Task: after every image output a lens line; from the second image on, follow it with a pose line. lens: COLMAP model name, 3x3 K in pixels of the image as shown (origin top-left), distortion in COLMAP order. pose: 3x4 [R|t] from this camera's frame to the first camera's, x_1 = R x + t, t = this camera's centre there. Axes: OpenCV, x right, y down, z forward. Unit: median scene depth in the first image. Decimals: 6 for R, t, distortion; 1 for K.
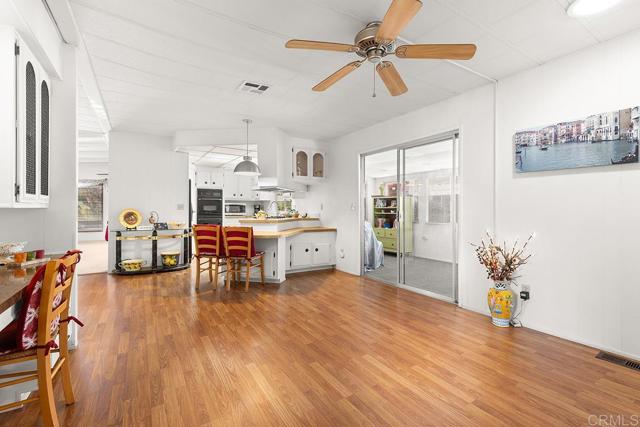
lens RADIAL K [[286.0, 0, 322.4], [0, 286.0, 209.4], [0, 0, 1]] dist [0.001558, 0.000079]
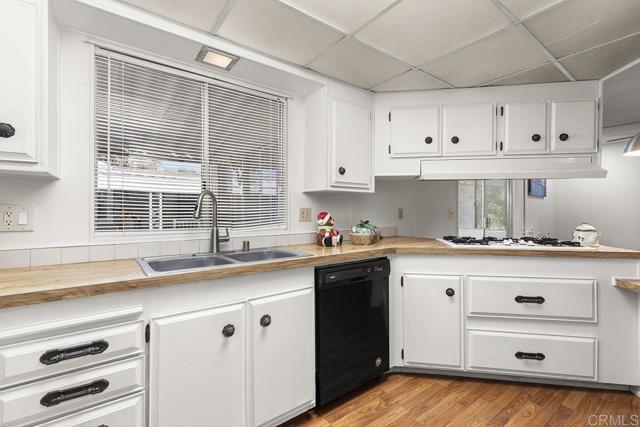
lens RADIAL K [[286.0, 0, 322.4], [0, 286.0, 209.4], [0, 0, 1]] dist [0.001558, 0.000079]
pose [[-0.068845, 0.000691, 0.997627, -0.705054], [-0.001493, 0.999999, -0.000795, -0.021939], [-0.997626, -0.001544, -0.068844, 1.599949]]
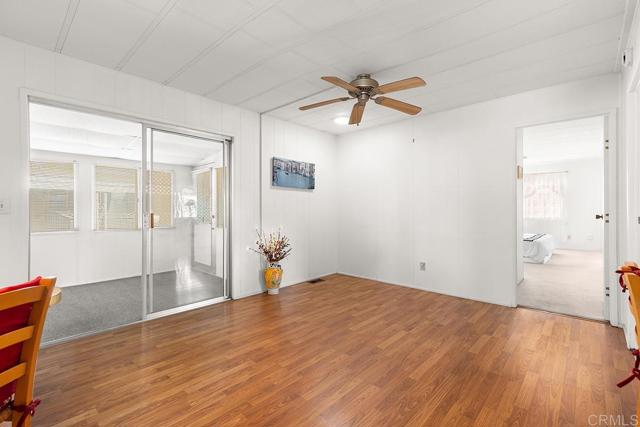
lens RADIAL K [[288.5, 0, 323.3], [0, 288.5, 210.3], [0, 0, 1]] dist [0.001135, 0.000077]
pose [[-0.254782, -0.002299, 0.966996, -0.519659], [0.000764, 0.999996, 0.002578, -0.003461], [-0.966998, 0.001396, -0.254779, 0.728136]]
